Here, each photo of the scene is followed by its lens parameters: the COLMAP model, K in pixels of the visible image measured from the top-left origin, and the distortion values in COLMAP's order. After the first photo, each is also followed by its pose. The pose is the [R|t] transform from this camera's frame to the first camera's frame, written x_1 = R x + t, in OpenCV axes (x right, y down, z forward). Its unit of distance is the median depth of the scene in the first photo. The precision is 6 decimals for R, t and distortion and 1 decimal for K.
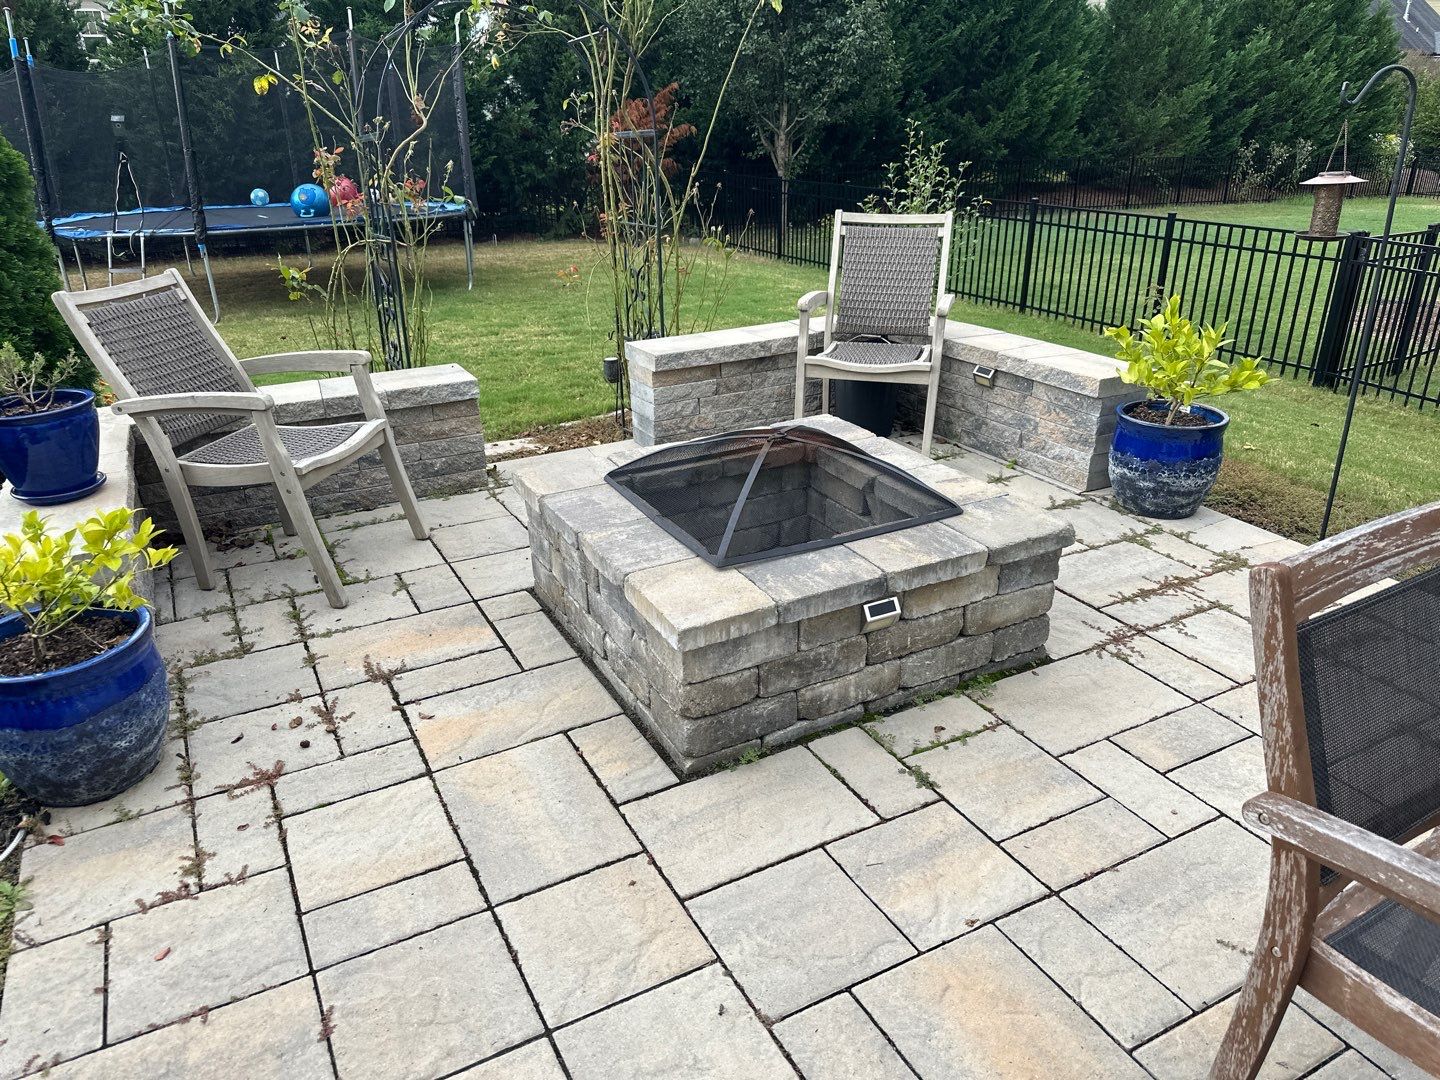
lens RADIAL K [[1038.1, 0, 720.0], [0, 1038.1, 540.0], [0, 0, 1]] dist [0.011468, 0.000680]
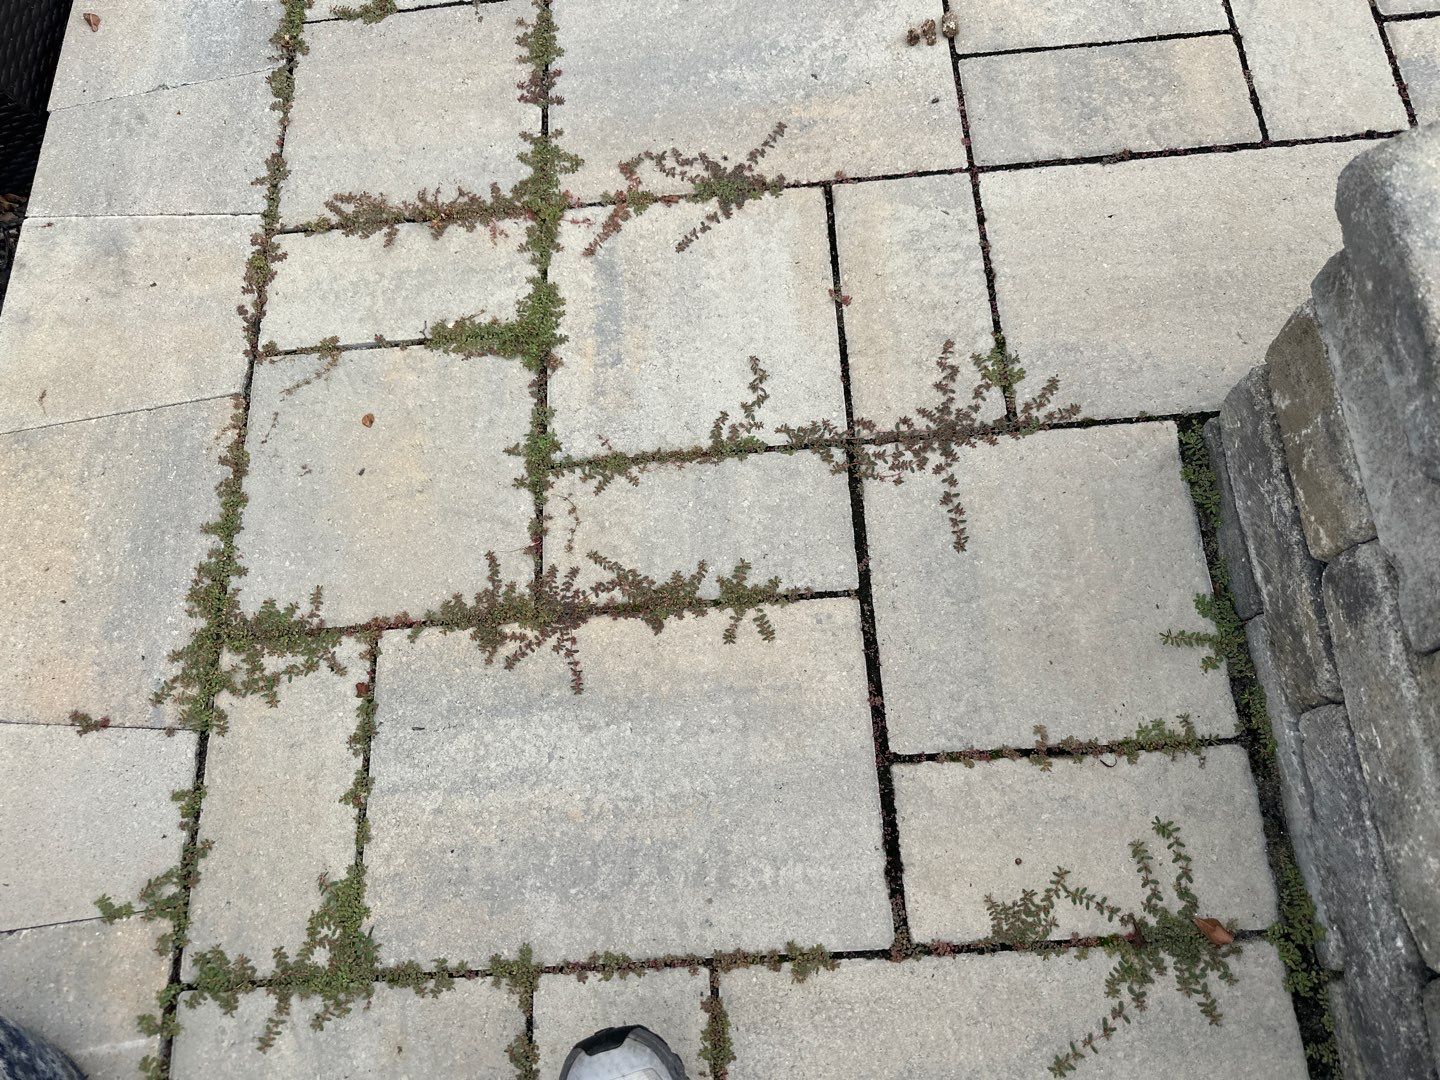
lens RADIAL K [[1071.7, 0, 720.0], [0, 1071.7, 540.0], [0, 0, 1]] dist [0.070864, -0.144332]
pose [[-0.900253, -0.371895, 0.226358, 0.320959], [0.246388, -0.006554, 0.969149, -0.263300], [-0.358938, 0.928252, 0.097531, 0.931655]]
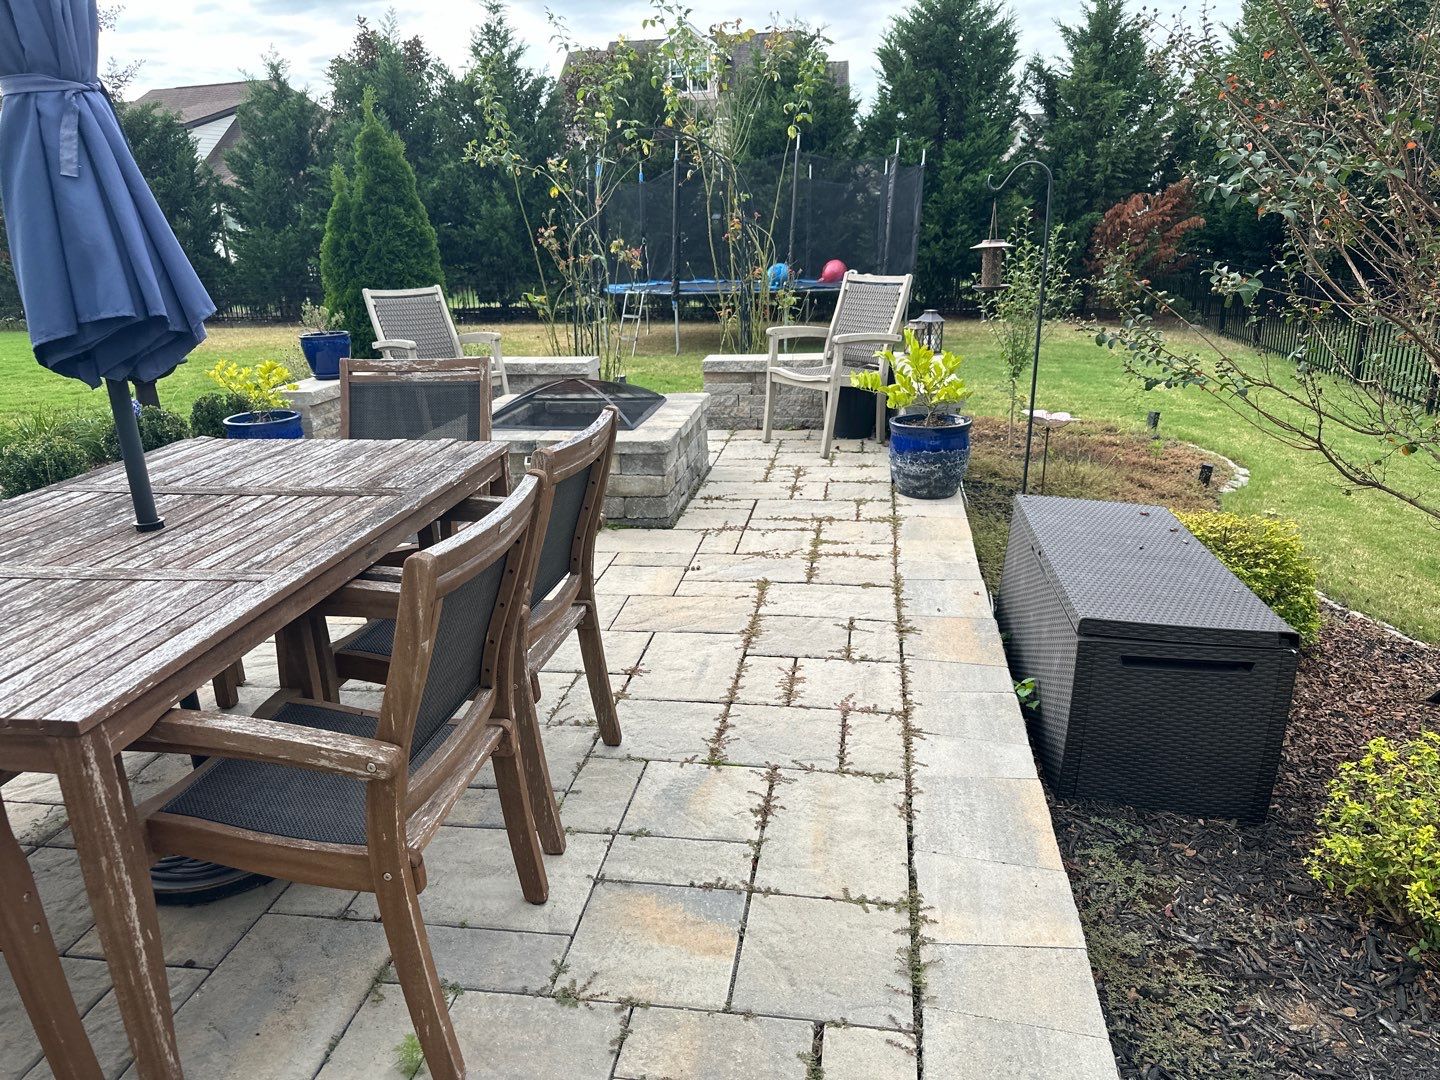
lens RADIAL K [[996.7, 0, 720.0], [0, 996.7, 540.0], [0, 0, 1]] dist [-0.001024, -0.004037]
pose [[0.800613, 0.179178, -0.571765, 1.127341], [-0.222392, 0.974939, -0.005881, 0.110558], [0.556382, 0.131865, 0.820397, -0.213352]]
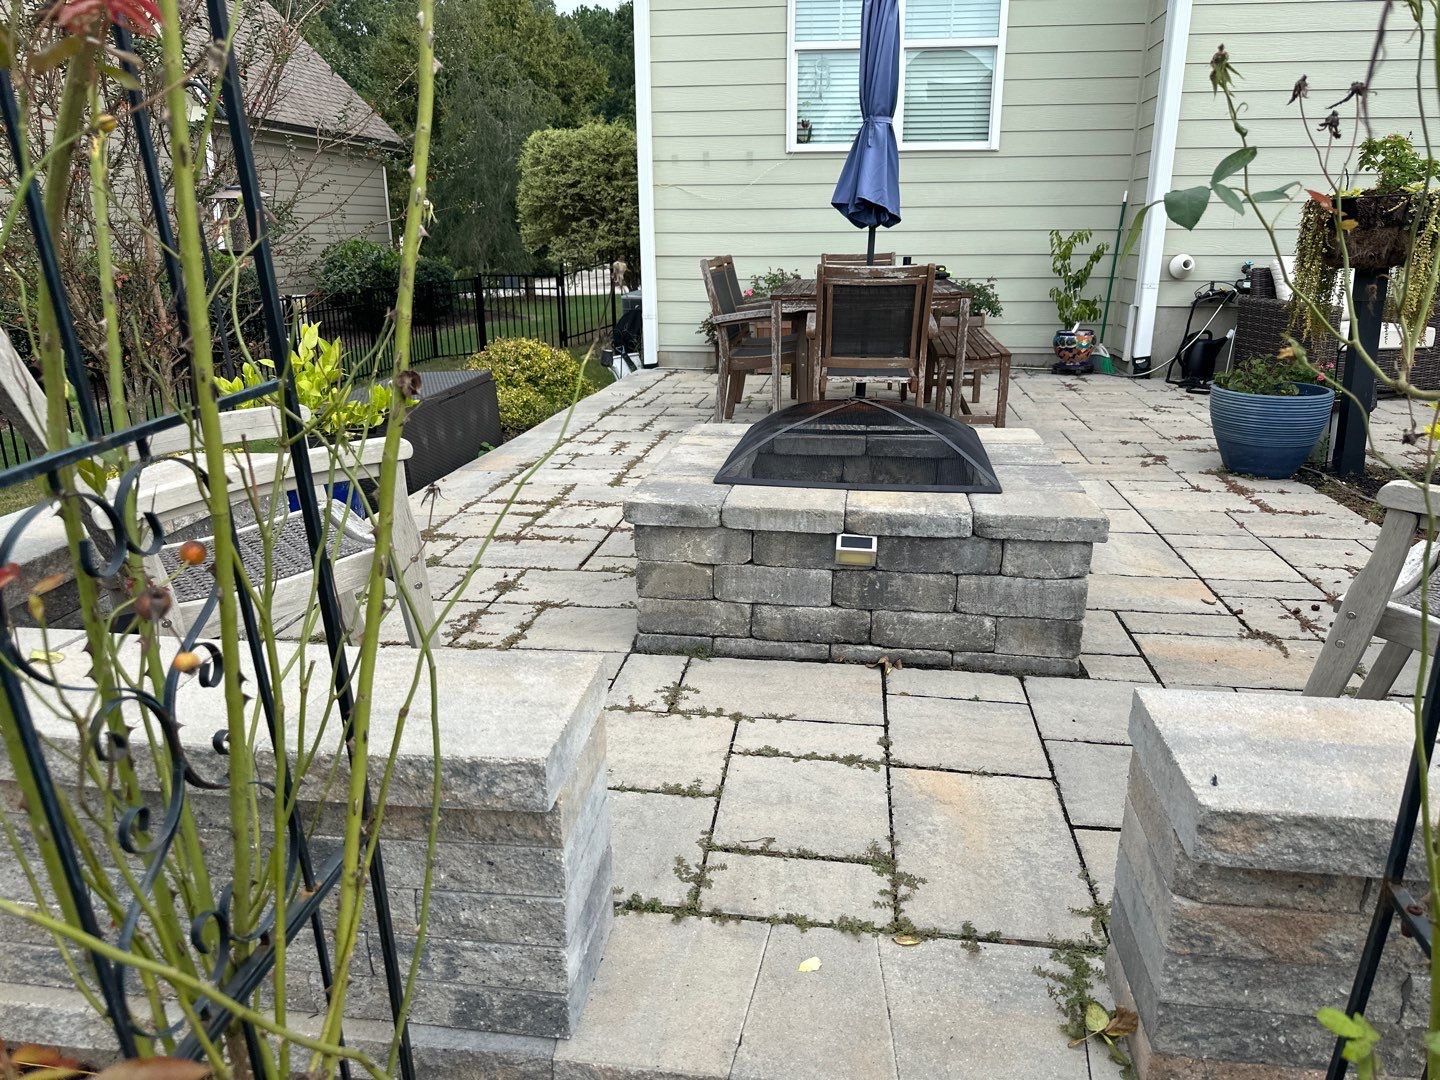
lens RADIAL K [[1057.2, 0, 720.0], [0, 1057.2, 540.0], [0, 0, 1]] dist [0.042037, -0.098801]
pose [[-0.806271, -0.152053, 0.571670, -0.409384], [0.241327, 0.797774, 0.552555, -0.540865], [-0.540082, 0.583469, -0.606528, 1.588043]]
